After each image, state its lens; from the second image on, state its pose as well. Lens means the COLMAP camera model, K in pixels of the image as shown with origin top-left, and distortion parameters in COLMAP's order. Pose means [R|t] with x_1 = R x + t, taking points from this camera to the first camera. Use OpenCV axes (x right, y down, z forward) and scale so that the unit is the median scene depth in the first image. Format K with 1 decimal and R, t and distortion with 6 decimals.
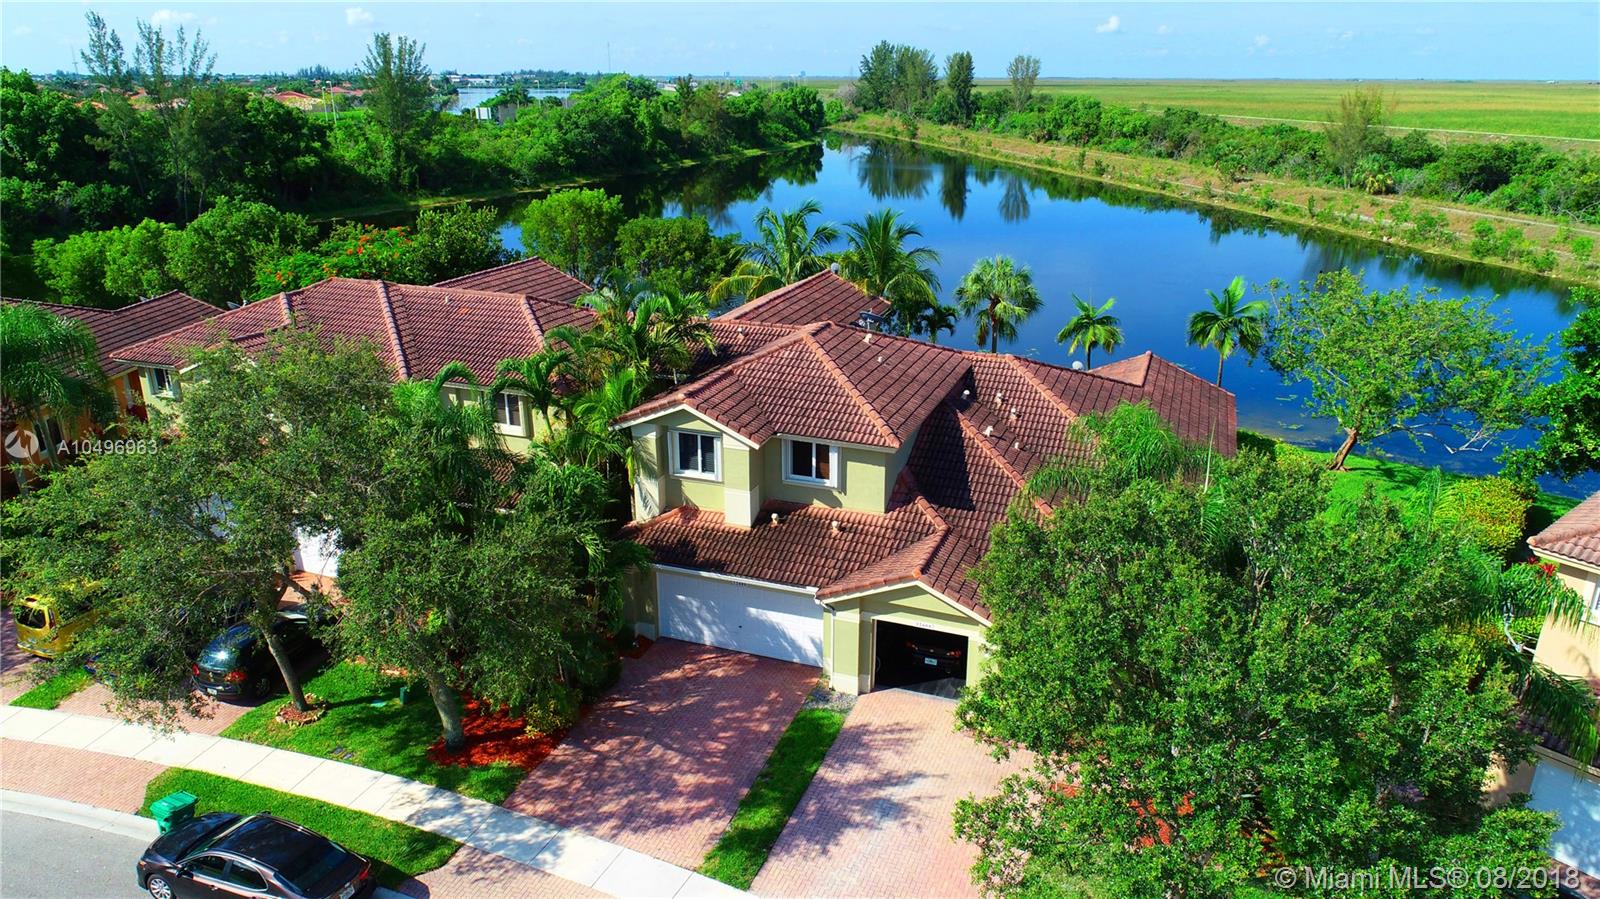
lens RADIAL K [[1066.5, 0, 800.0], [0, 1066.5, 449.5], [0, 0, 1]] dist [-0.001796, -0.001720]
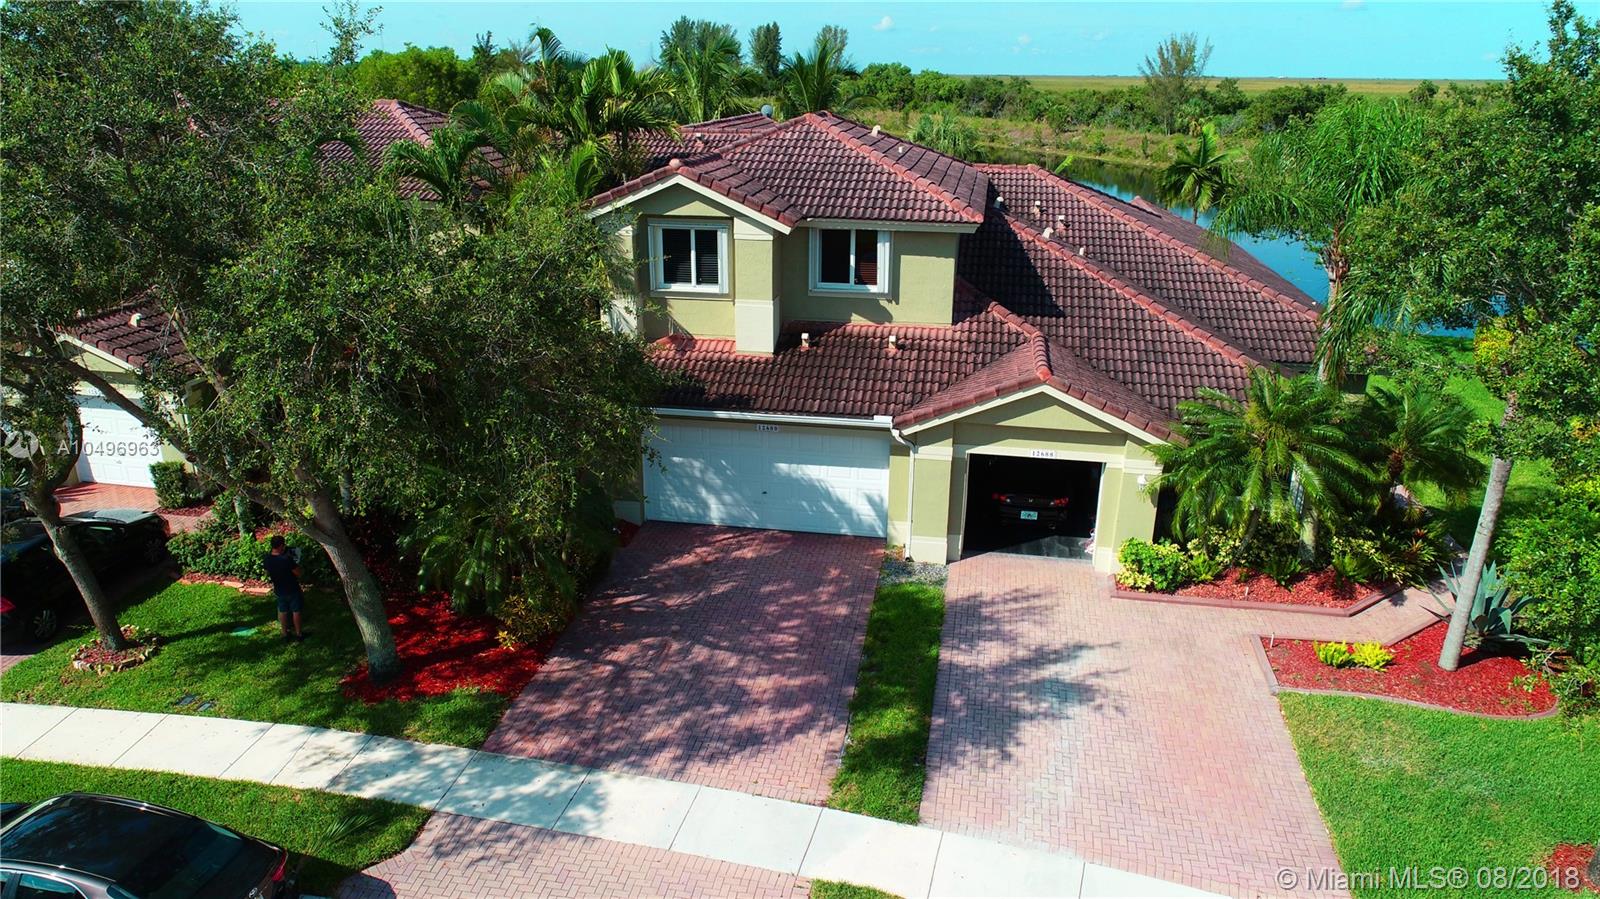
lens RADIAL K [[1066.5, 0, 800.0], [0, 1066.5, 449.5], [0, 0, 1]] dist [-0.001796, -0.001720]
pose [[0.982535, -0.058591, 0.176613, -0.177527], [0.057936, 0.998281, 0.008865, 0.147001], [-0.176829, 0.001522, 0.984240, 0.312767]]
